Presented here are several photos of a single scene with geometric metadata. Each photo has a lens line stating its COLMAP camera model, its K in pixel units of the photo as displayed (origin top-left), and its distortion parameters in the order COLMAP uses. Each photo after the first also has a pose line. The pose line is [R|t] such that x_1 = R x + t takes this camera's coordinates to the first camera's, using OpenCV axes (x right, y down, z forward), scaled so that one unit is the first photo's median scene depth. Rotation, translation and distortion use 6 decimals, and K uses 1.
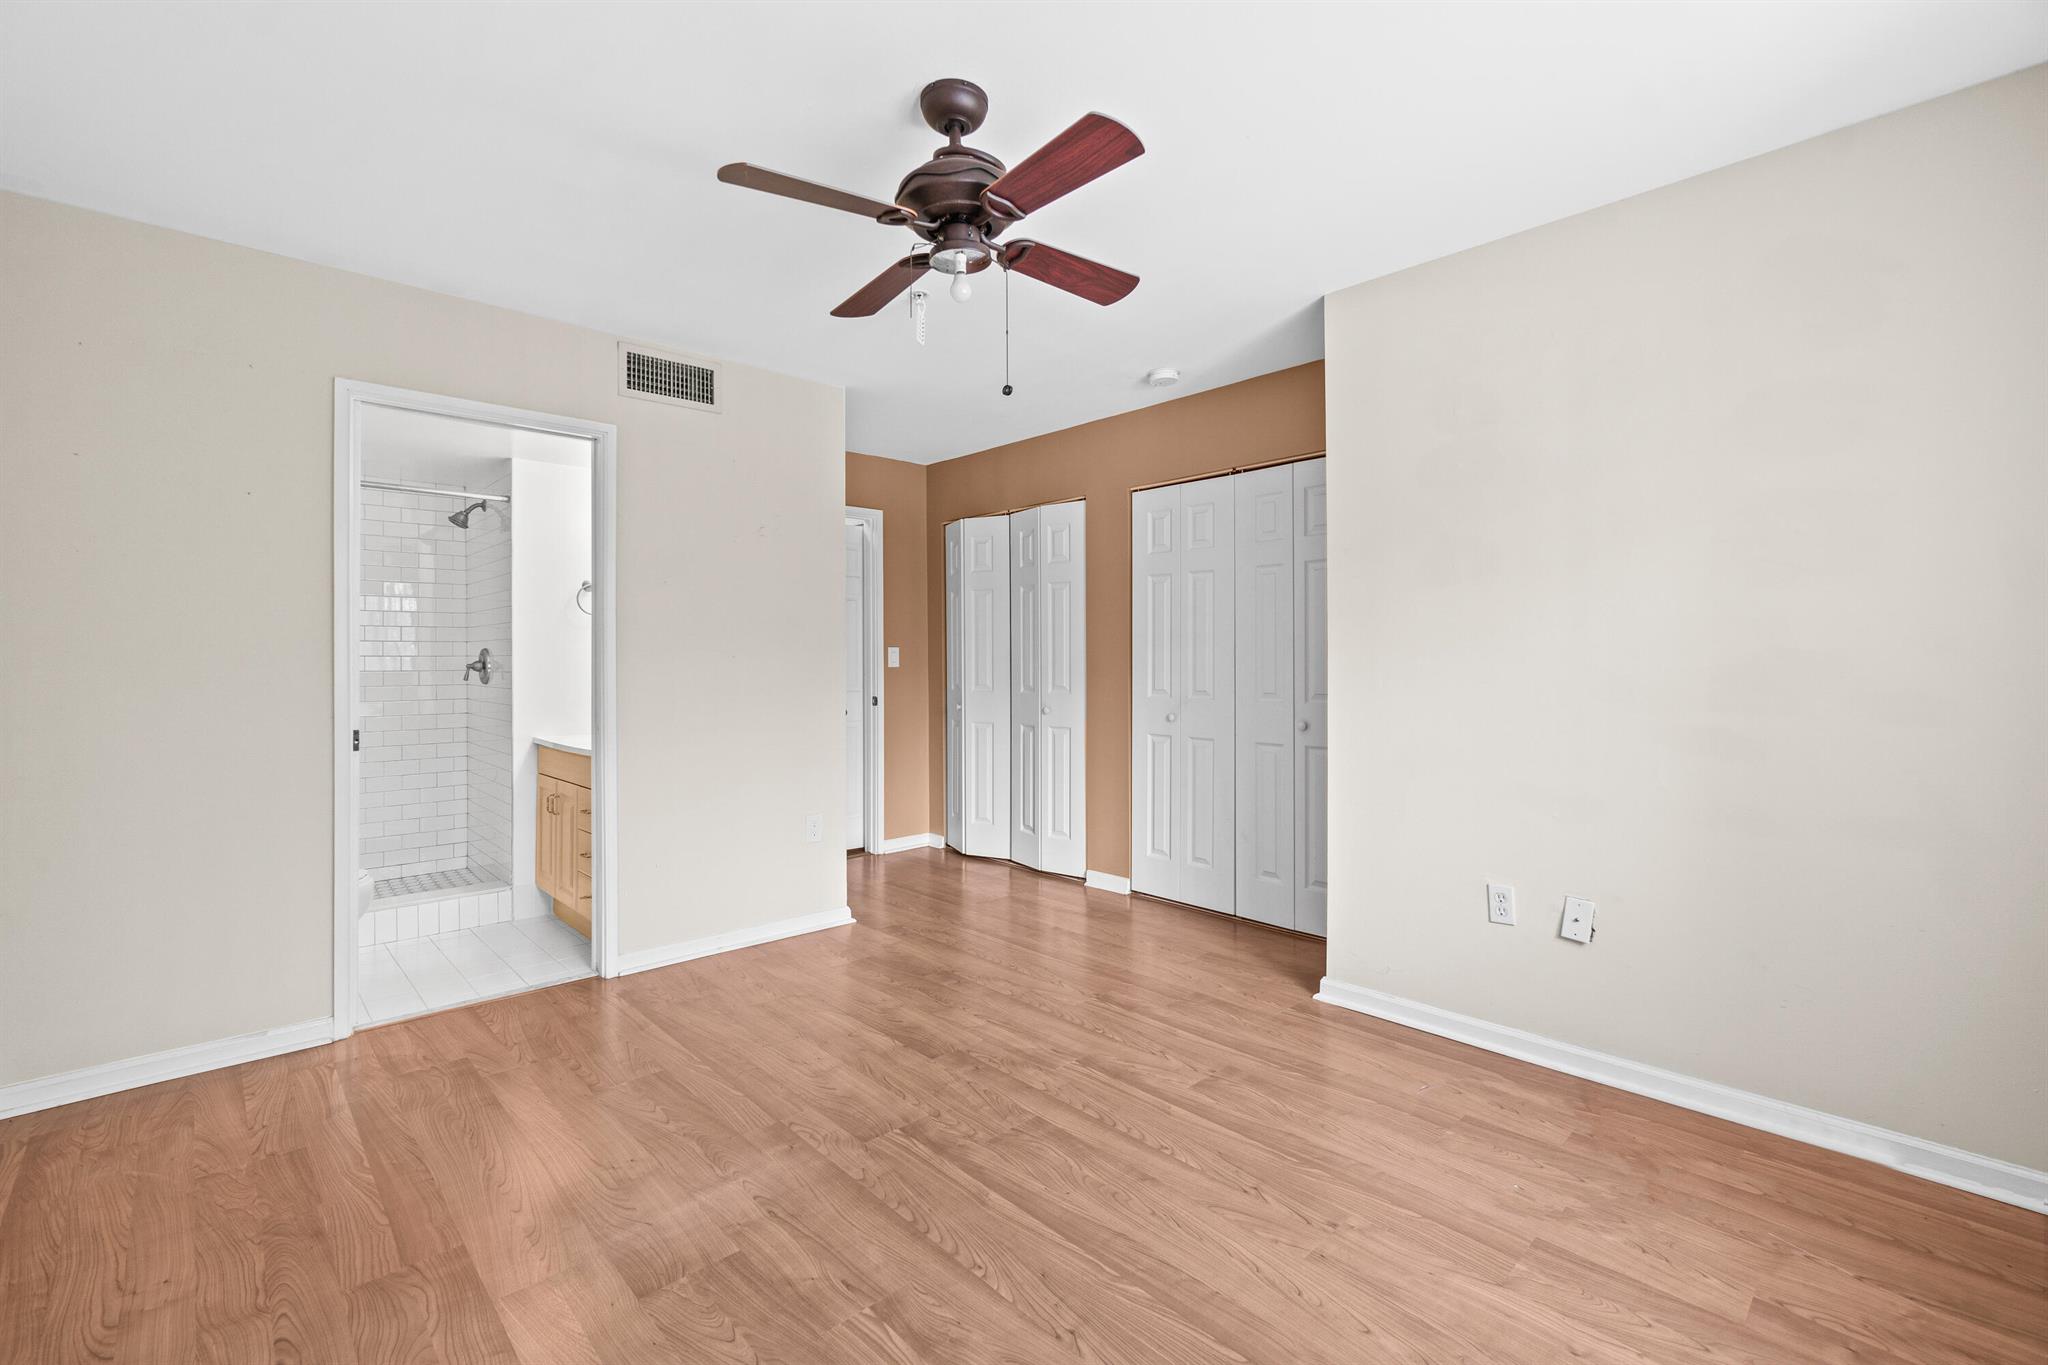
lens RADIAL K [[878.8, 0, 1023.5], [0, 878.8, 670.7], [0, 0, 1]] dist [-0.007931, 0.002588]
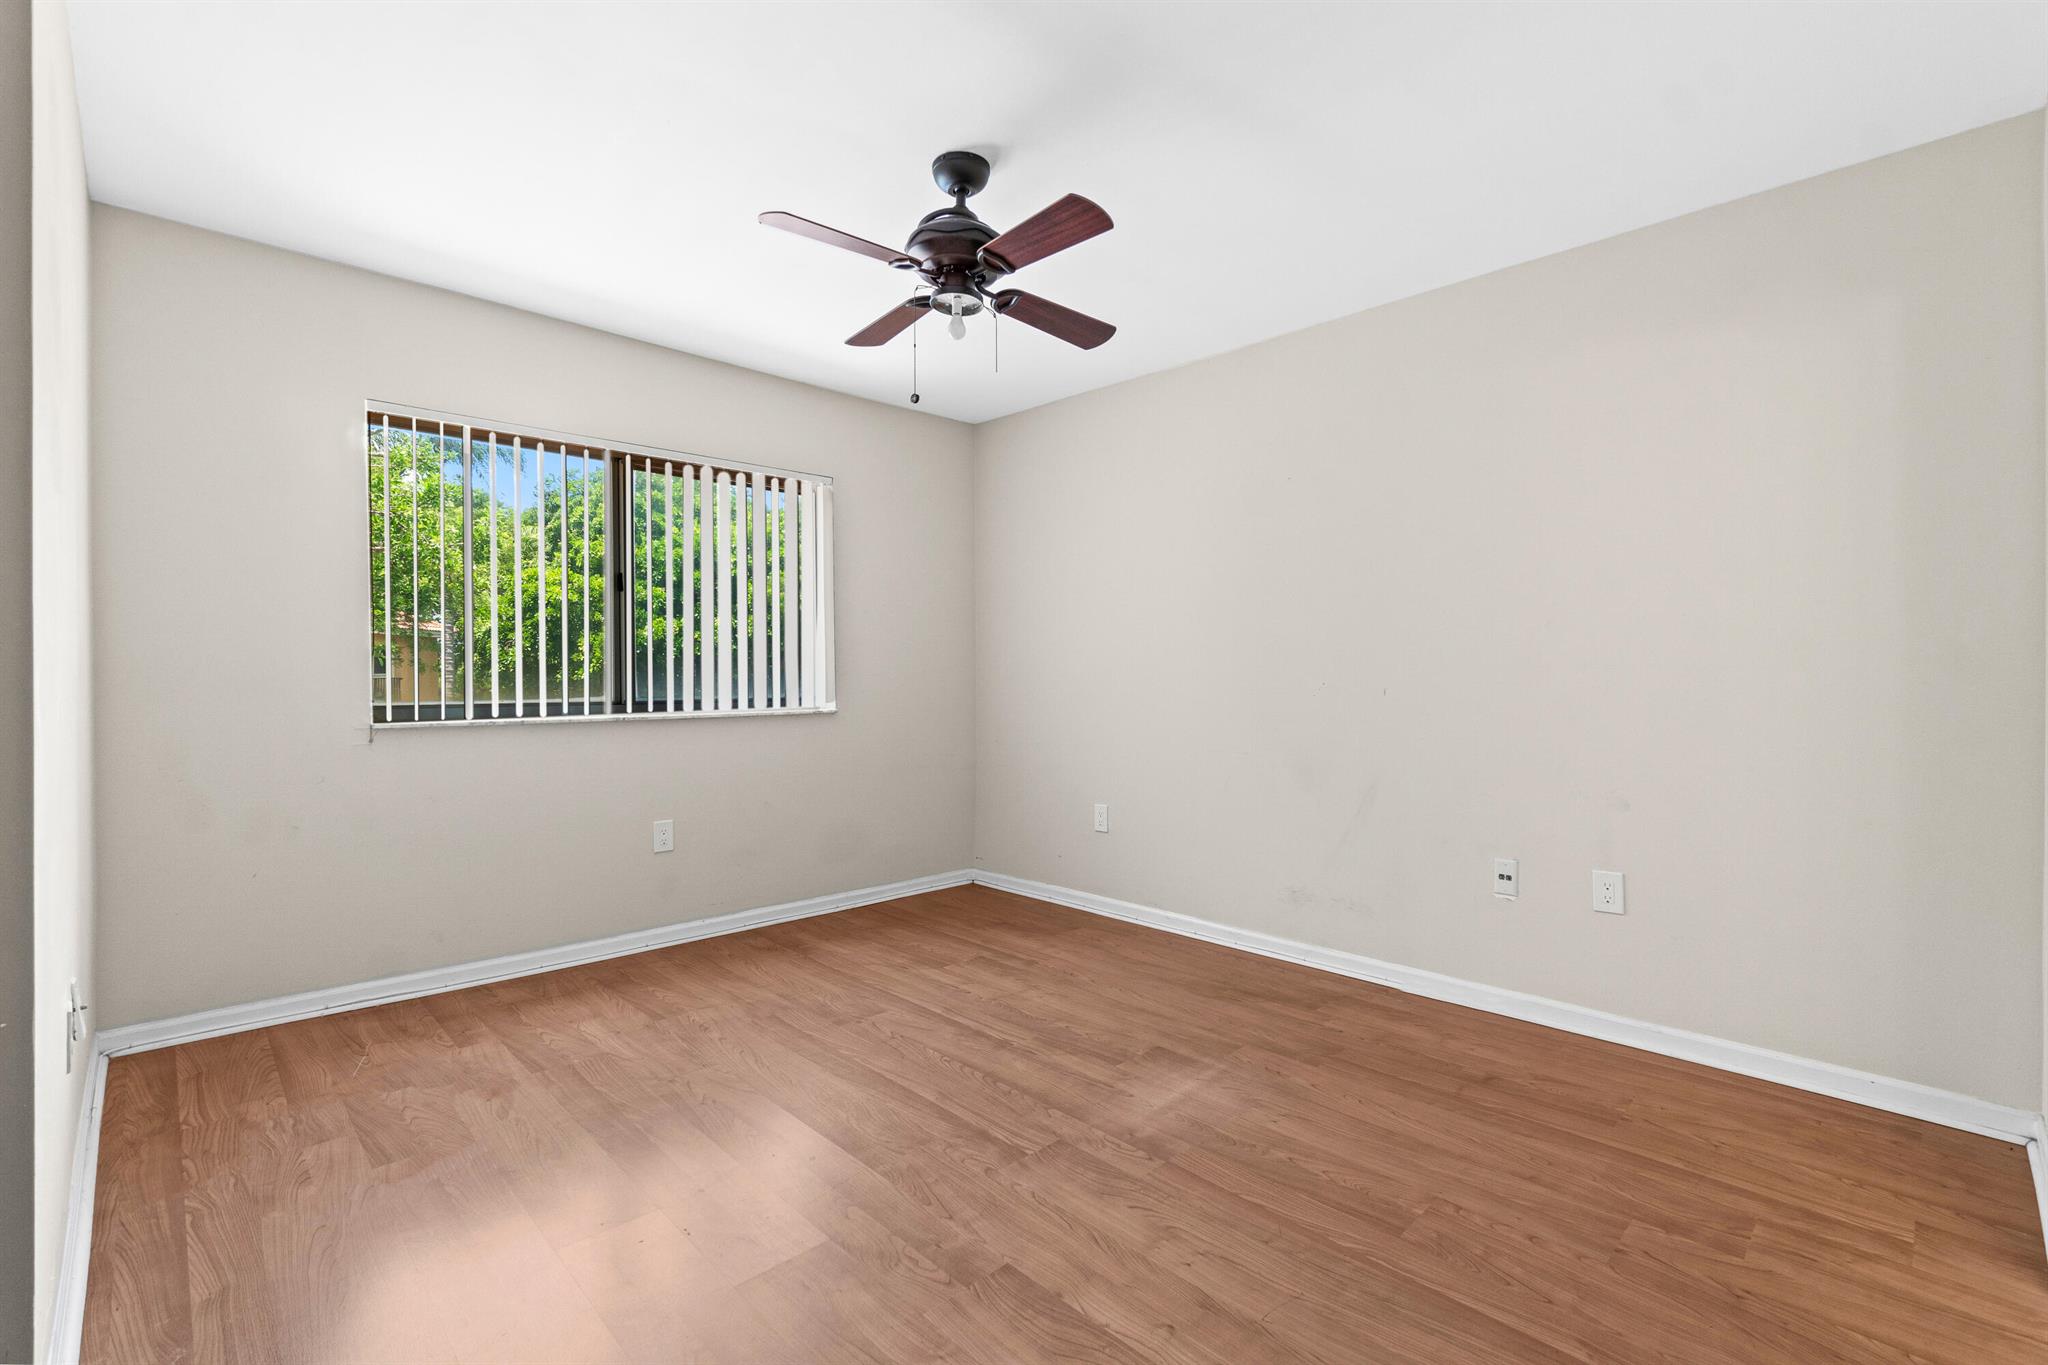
lens RADIAL K [[878.8, 0, 1027.2], [0, 878.8, 677.4], [0, 0, 1]] dist [-0.007931, 0.002588]
pose [[-0.999839, 0.000700, -0.017940, -0.141337], [0.000433, 0.999889, 0.014862, 0.014741], [0.017949, 0.014852, -0.999729, 2.156153]]
